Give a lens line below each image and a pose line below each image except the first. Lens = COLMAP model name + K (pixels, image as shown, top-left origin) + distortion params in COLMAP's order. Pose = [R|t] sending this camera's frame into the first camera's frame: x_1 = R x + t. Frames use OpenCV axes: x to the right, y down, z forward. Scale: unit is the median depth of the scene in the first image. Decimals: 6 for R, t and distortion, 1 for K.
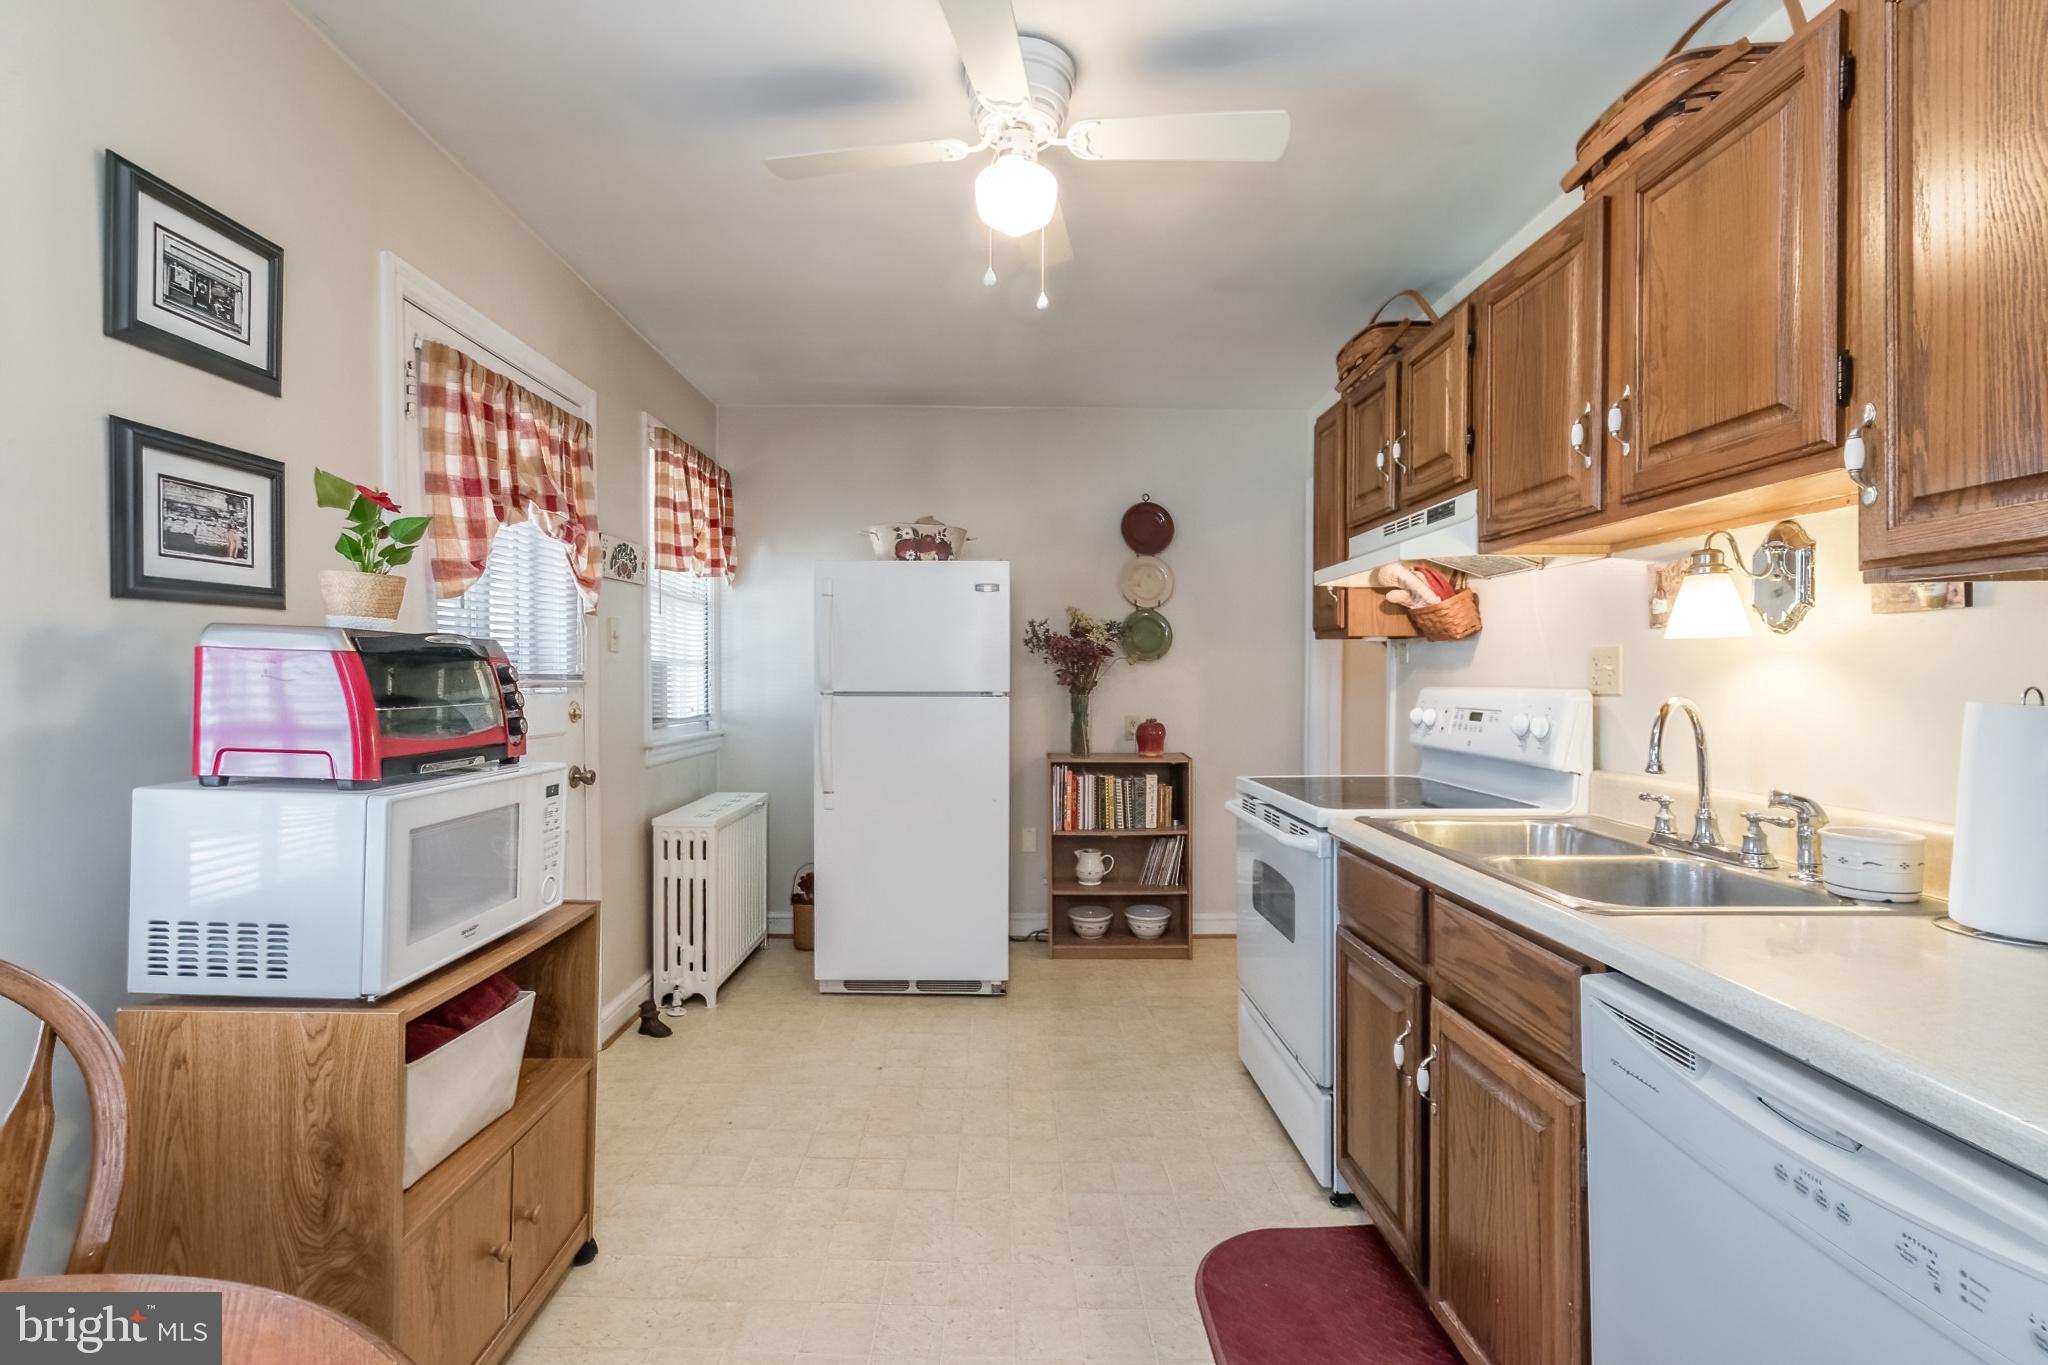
lens RADIAL K [[897.1, 0, 1024.0], [0, 897.1, 682.5], [0, 0, 1]] dist [0.000165, -0.000269]
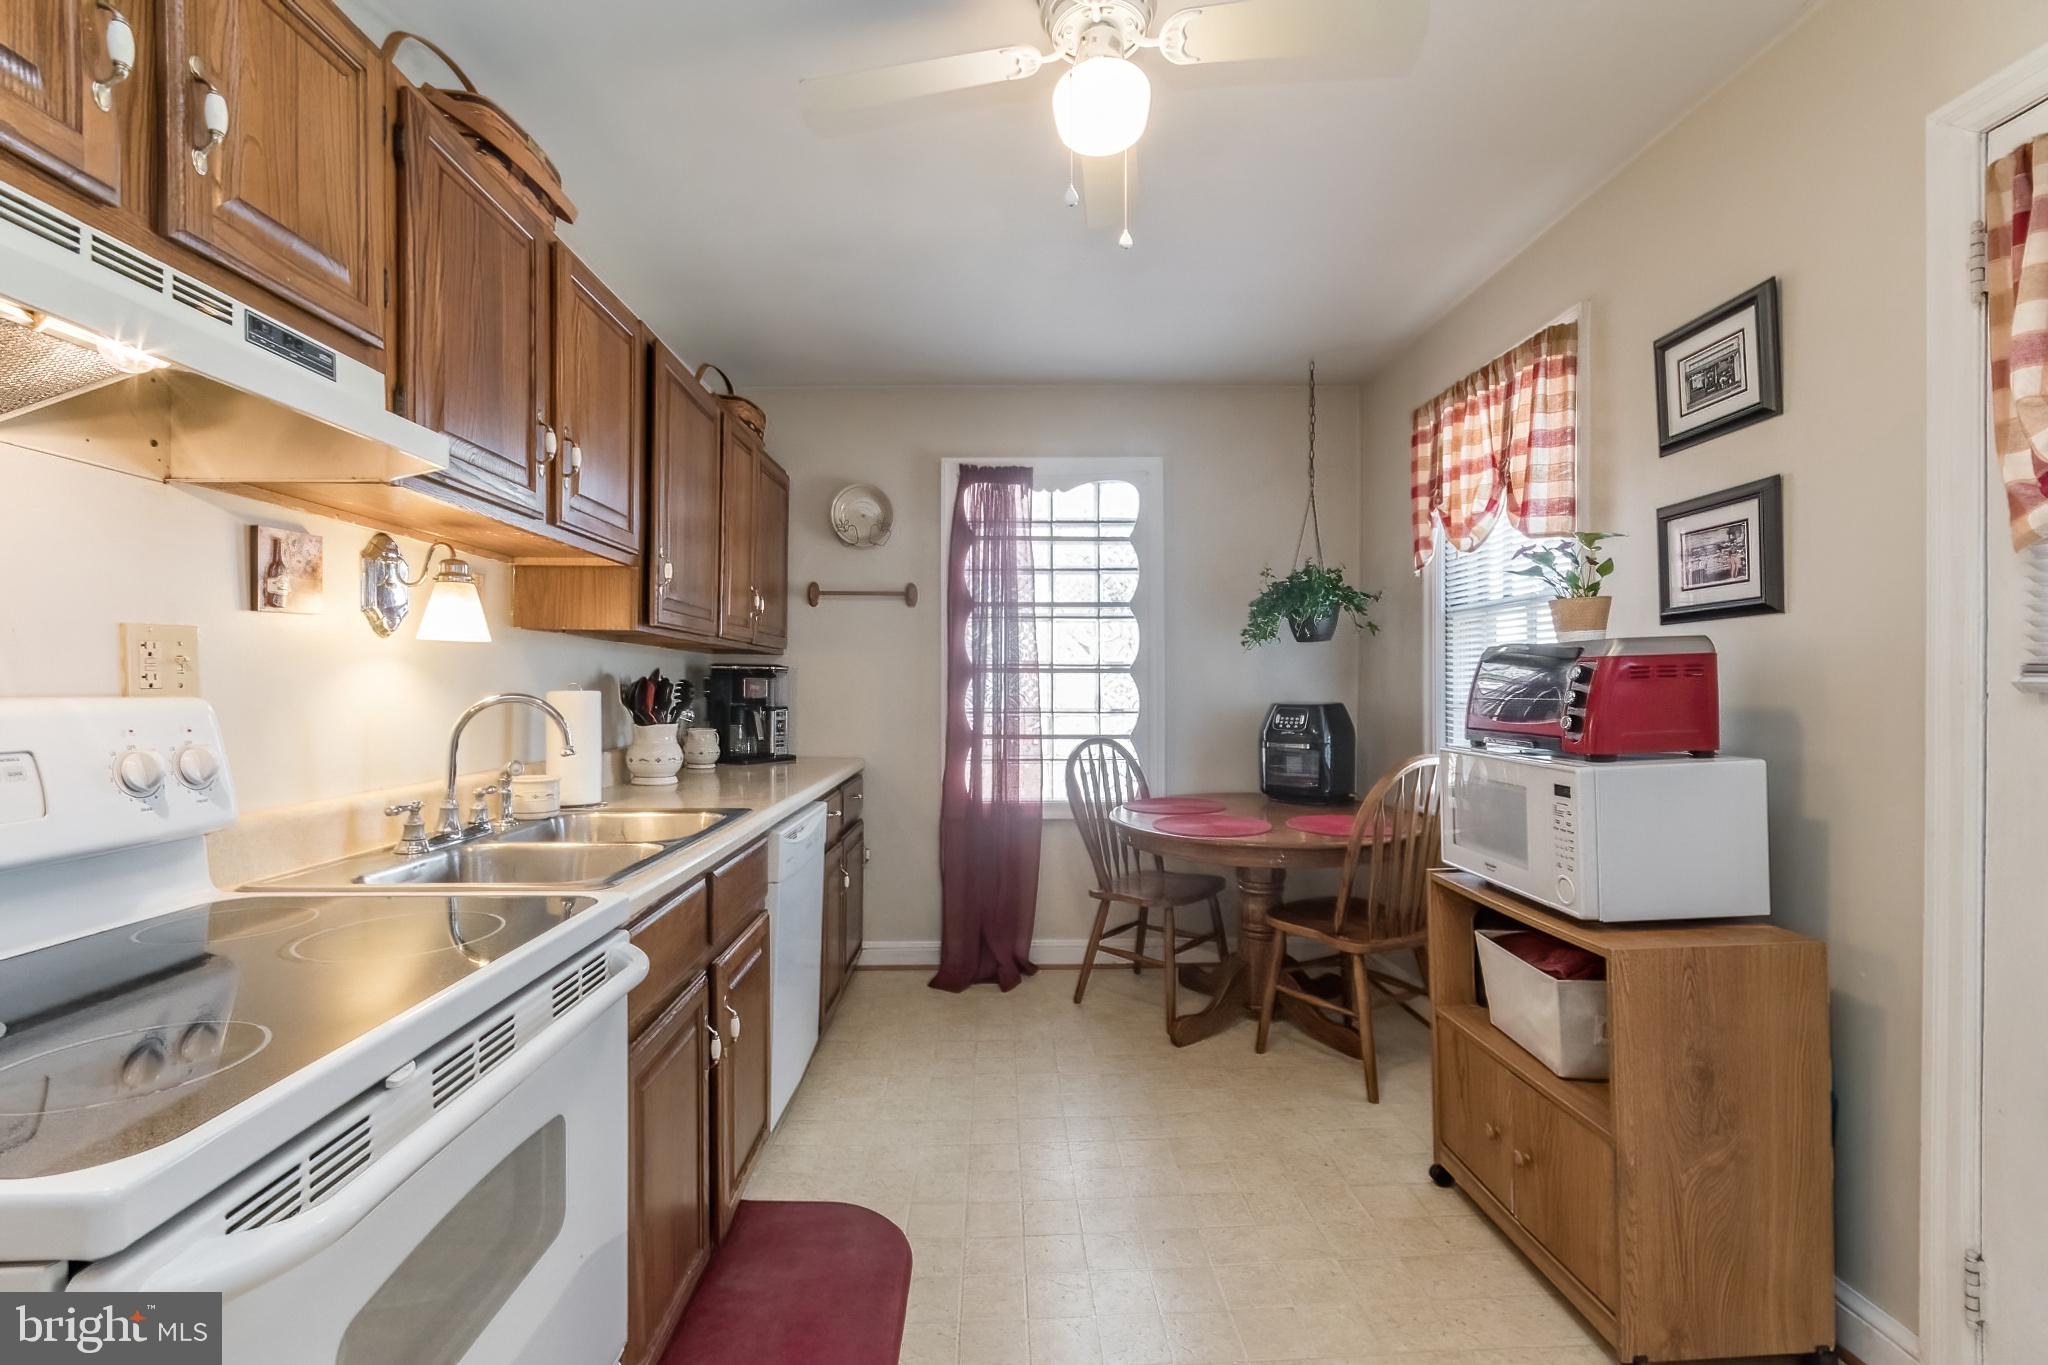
lens RADIAL K [[894.2, 0, 989.2], [0, 894.2, 708.3], [0, 0, 1]] dist [-0.001905, -0.000503]
pose [[-0.999881, 0.001477, 0.015339, 0.103872], [0.001943, 0.999535, 0.030429, -0.001571], [-0.015287, 0.030456, -0.999419, 2.271349]]
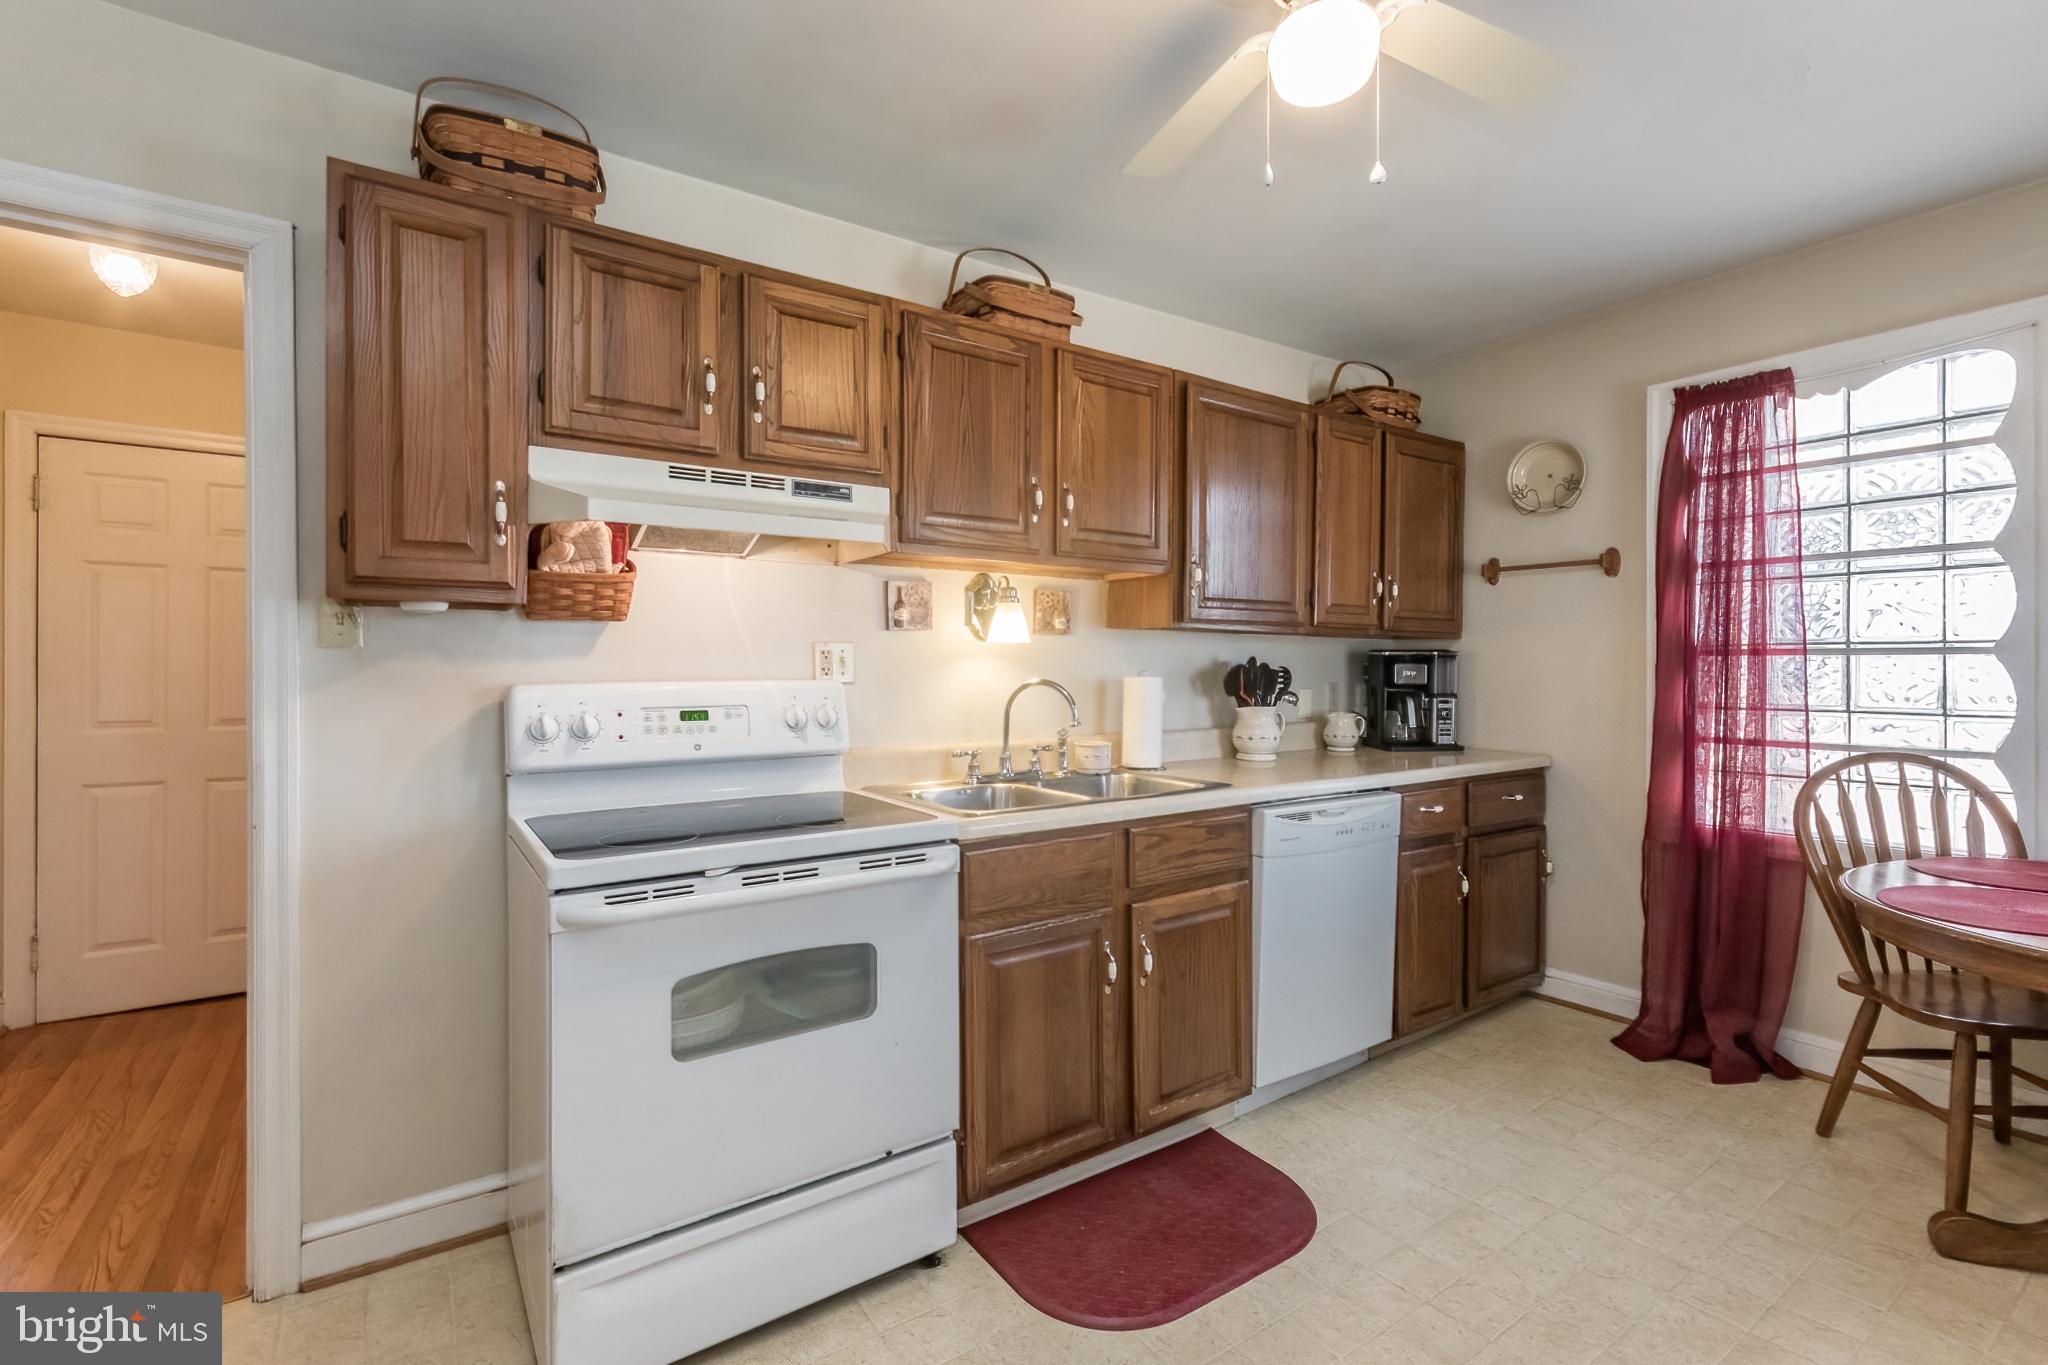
lens RADIAL K [[897.1, 0, 1024.0], [0, 897.1, 682.5], [0, 0, 1]] dist [0.000165, -0.000269]
pose [[-0.553036, -0.013501, 0.833048, -0.623945], [0.005347, 0.999791, 0.019752, -0.013366], [-0.833140, 0.015378, -0.552848, 2.032342]]
